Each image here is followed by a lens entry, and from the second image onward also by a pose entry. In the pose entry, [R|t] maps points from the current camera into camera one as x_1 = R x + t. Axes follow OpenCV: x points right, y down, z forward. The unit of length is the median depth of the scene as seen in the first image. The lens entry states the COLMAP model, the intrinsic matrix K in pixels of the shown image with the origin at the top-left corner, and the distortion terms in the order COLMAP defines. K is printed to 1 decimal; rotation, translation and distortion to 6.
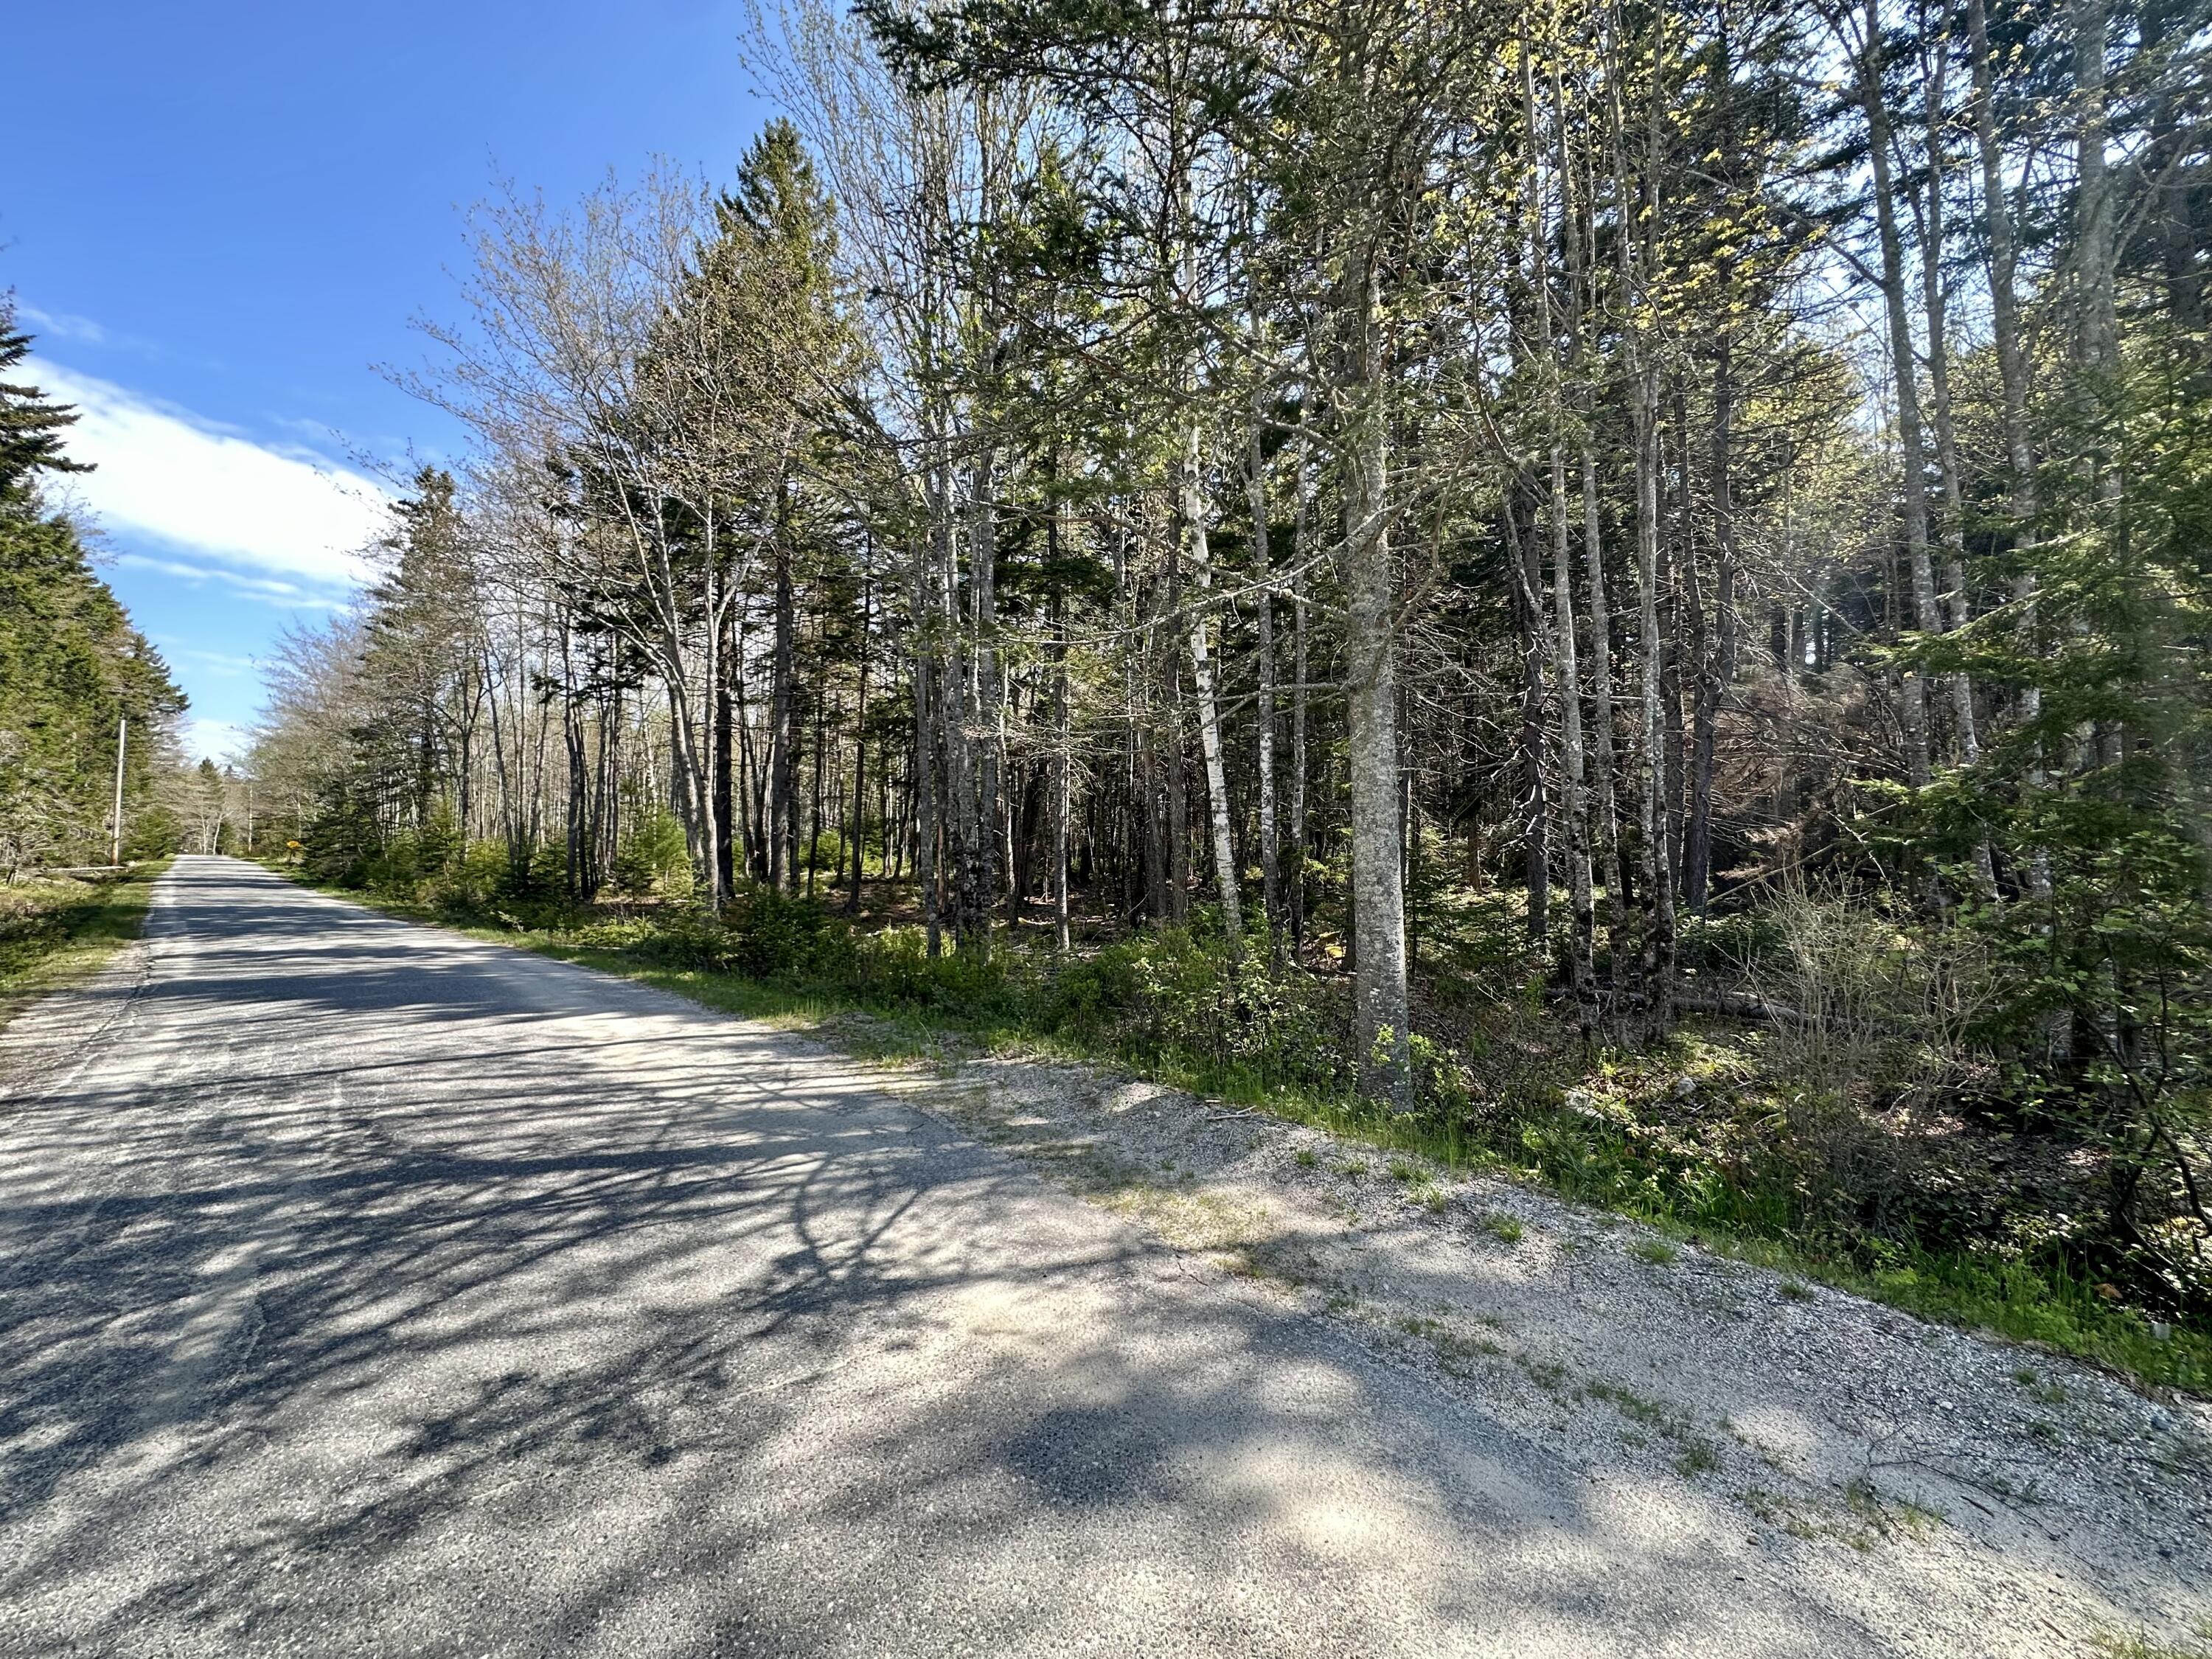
lens RADIAL K [[880.5, 0, 1105.5], [0, 880.5, 830.9], [0, 0, 1]] dist [-0.002434, 0.000578]
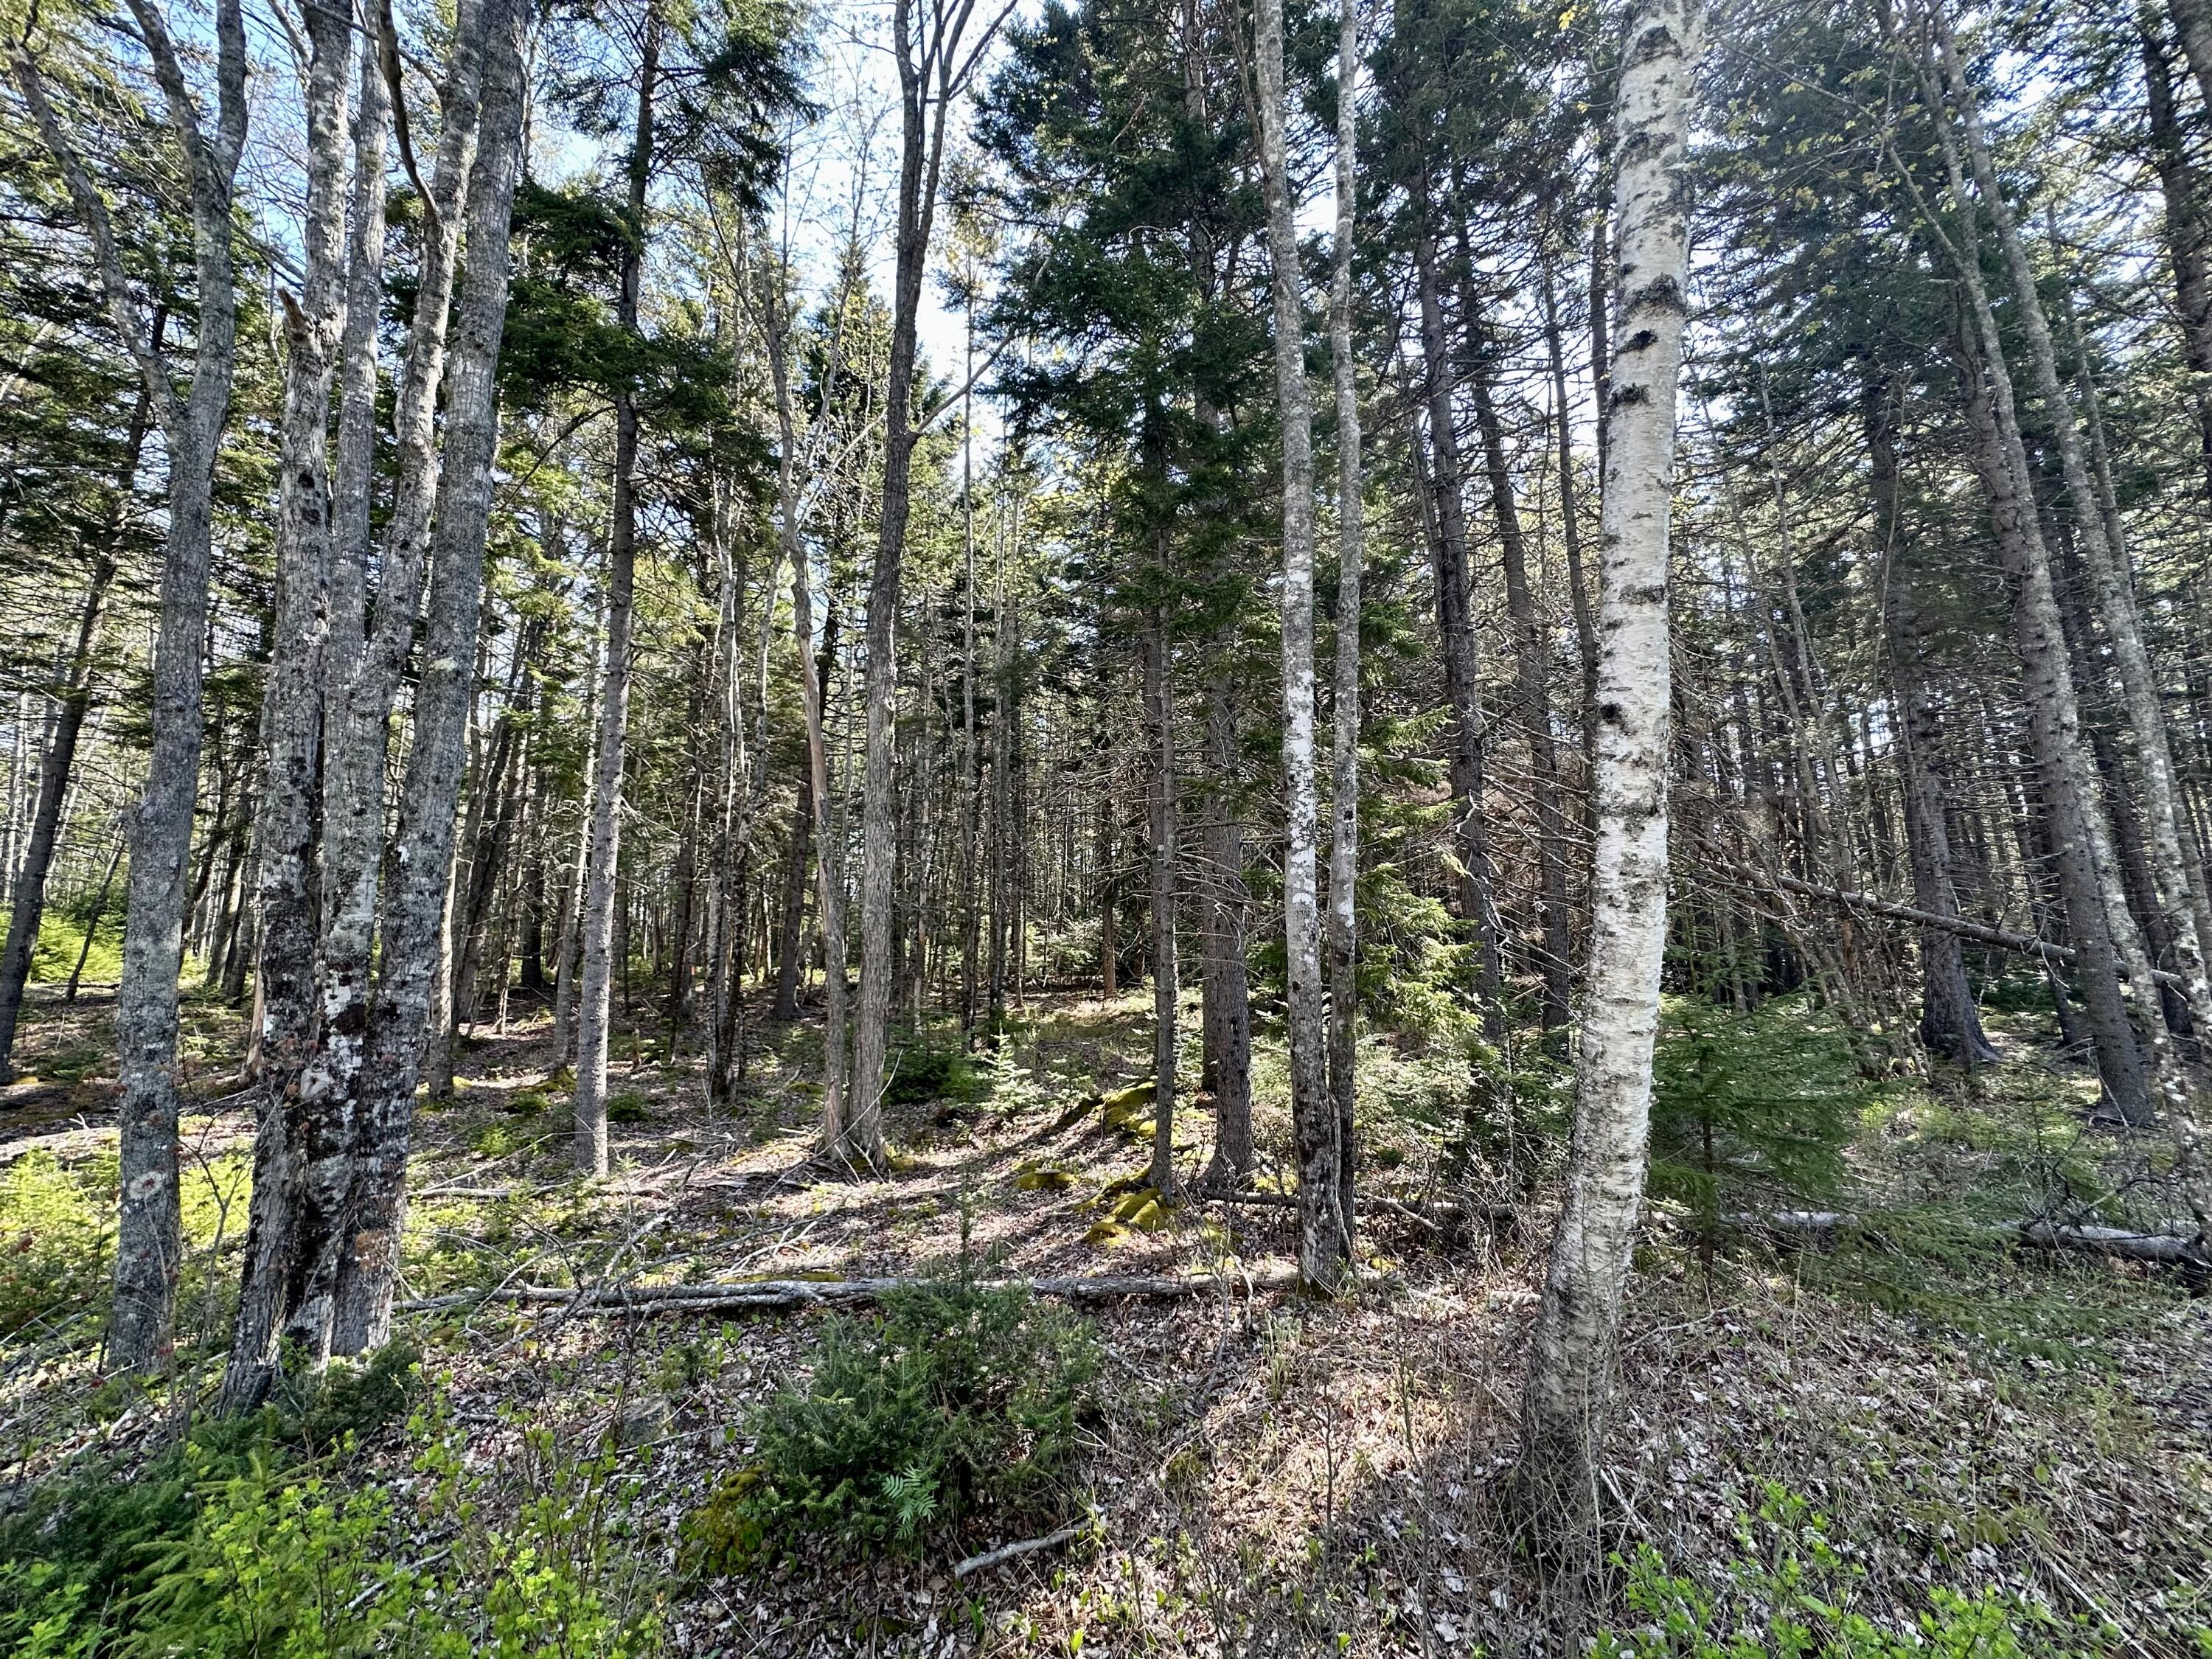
lens RADIAL K [[880.5, 0, 1105.5], [0, 880.5, 830.9], [0, 0, 1]] dist [-0.002434, 0.000578]
pose [[0.850606, 0.073776, 0.520602, -0.199956], [-0.019407, 0.993838, -0.109131, 0.014311], [-0.525445, 0.082725, 0.846796, 1.318533]]
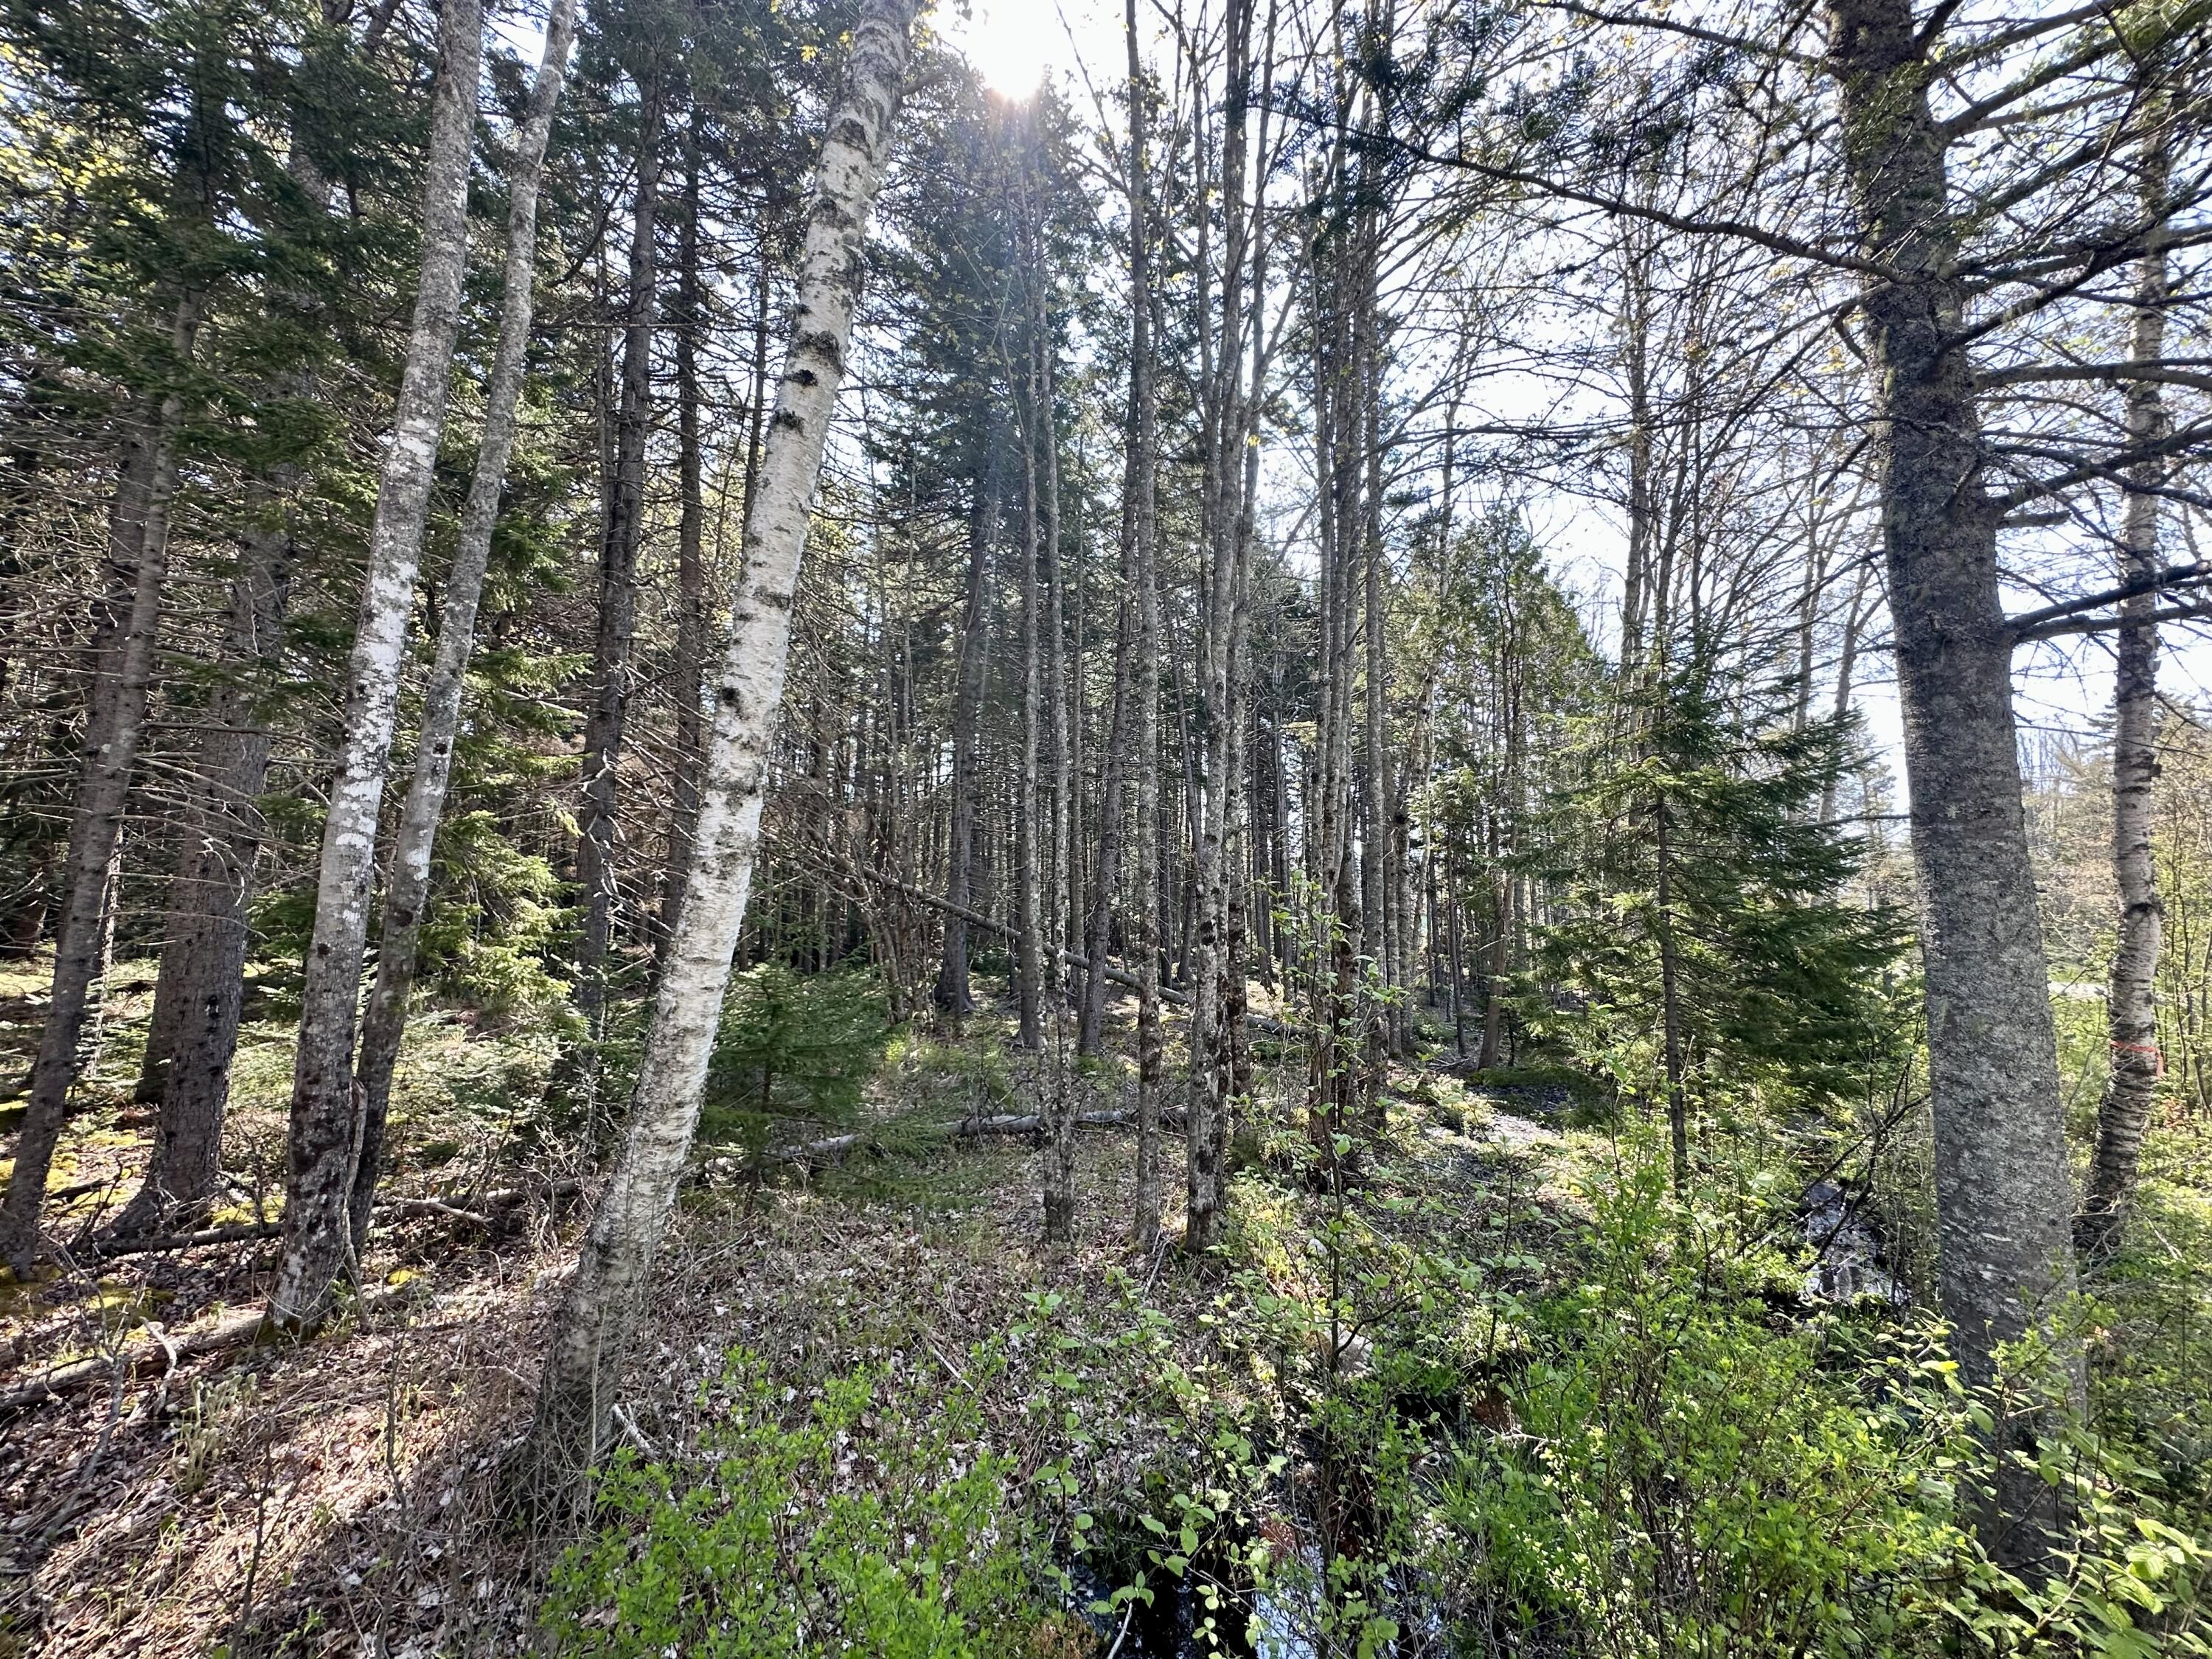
lens RADIAL K [[880.5, 0, 1105.5], [0, 880.5, 830.9], [0, 0, 1]] dist [-0.002434, 0.000578]
pose [[0.098050, 0.125241, 0.987269, -0.203227], [-0.062571, 0.990863, -0.119482, 0.019646], [-0.993213, -0.050059, 0.104990, 1.298196]]
